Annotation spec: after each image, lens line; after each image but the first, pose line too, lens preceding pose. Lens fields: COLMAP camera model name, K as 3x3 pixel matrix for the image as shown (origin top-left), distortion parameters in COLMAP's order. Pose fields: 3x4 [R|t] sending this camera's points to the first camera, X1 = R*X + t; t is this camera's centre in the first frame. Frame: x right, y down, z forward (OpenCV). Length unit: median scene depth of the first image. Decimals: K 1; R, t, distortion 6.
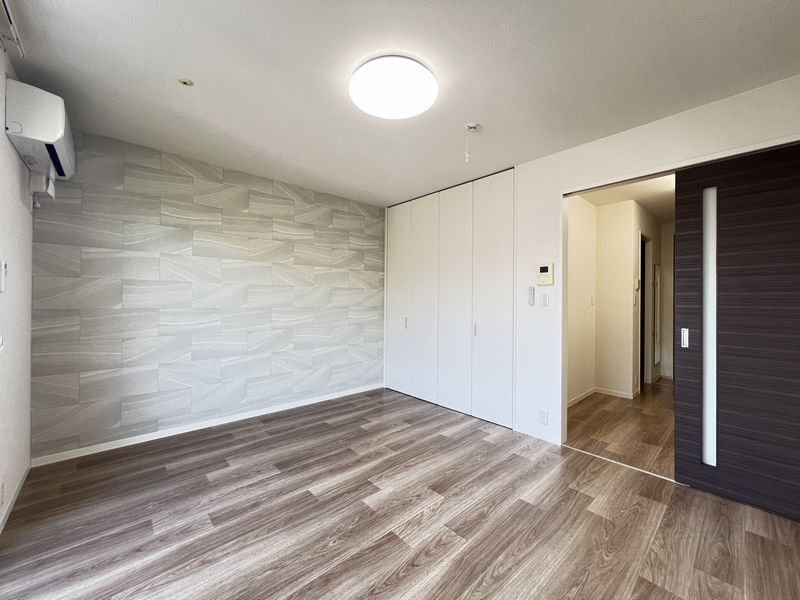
lens RADIAL K [[319.7, 0, 397.1], [0, 319.7, 299.2], [0, 0, 1]] dist [-0.000241, 0.000892]
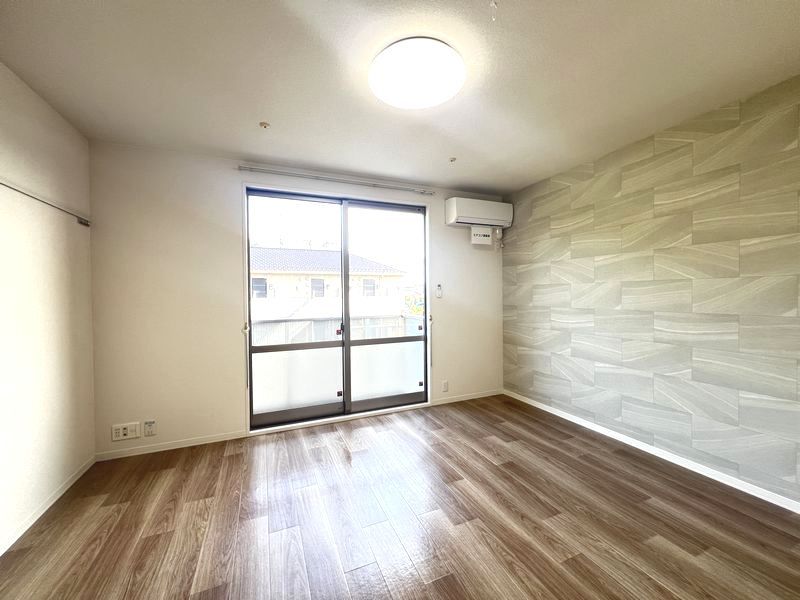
lens RADIAL K [[319.7, 0, 398.2], [0, 319.7, 298.3], [0, 0, 1]] dist [-0.000241, 0.000892]
pose [[-0.321649, 0.006634, -0.946836, 0.587950], [0.008028, 0.999959, 0.004279, -0.013923], [0.946825, -0.006225, -0.321689, 0.824762]]
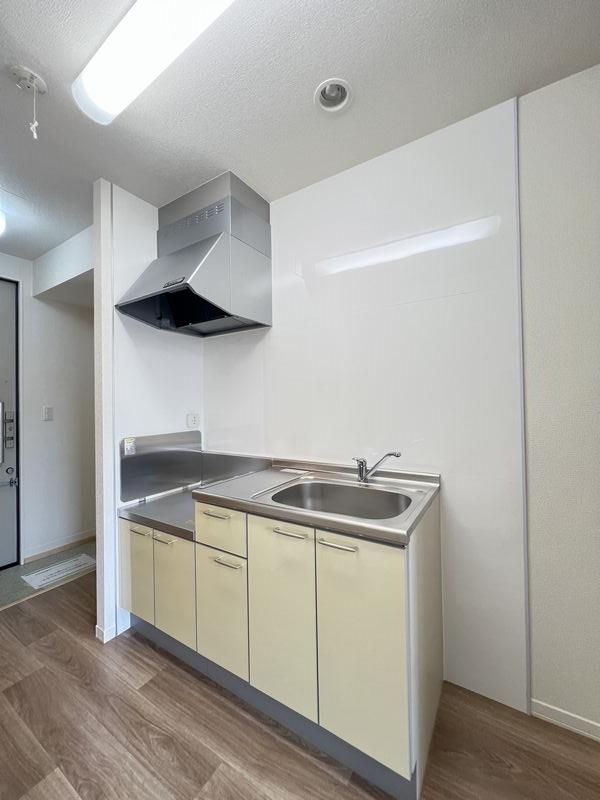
lens RADIAL K [[319.7, 0, 300.7], [0, 319.7, 398.1], [0, 0, 1]] dist [-0.000241, 0.000892]
pose [[-0.281366, 0.019565, 0.959401, -0.762439], [0.020126, 0.999693, -0.014485, -0.013376], [-0.959390, 0.015233, -0.281673, 0.613034]]
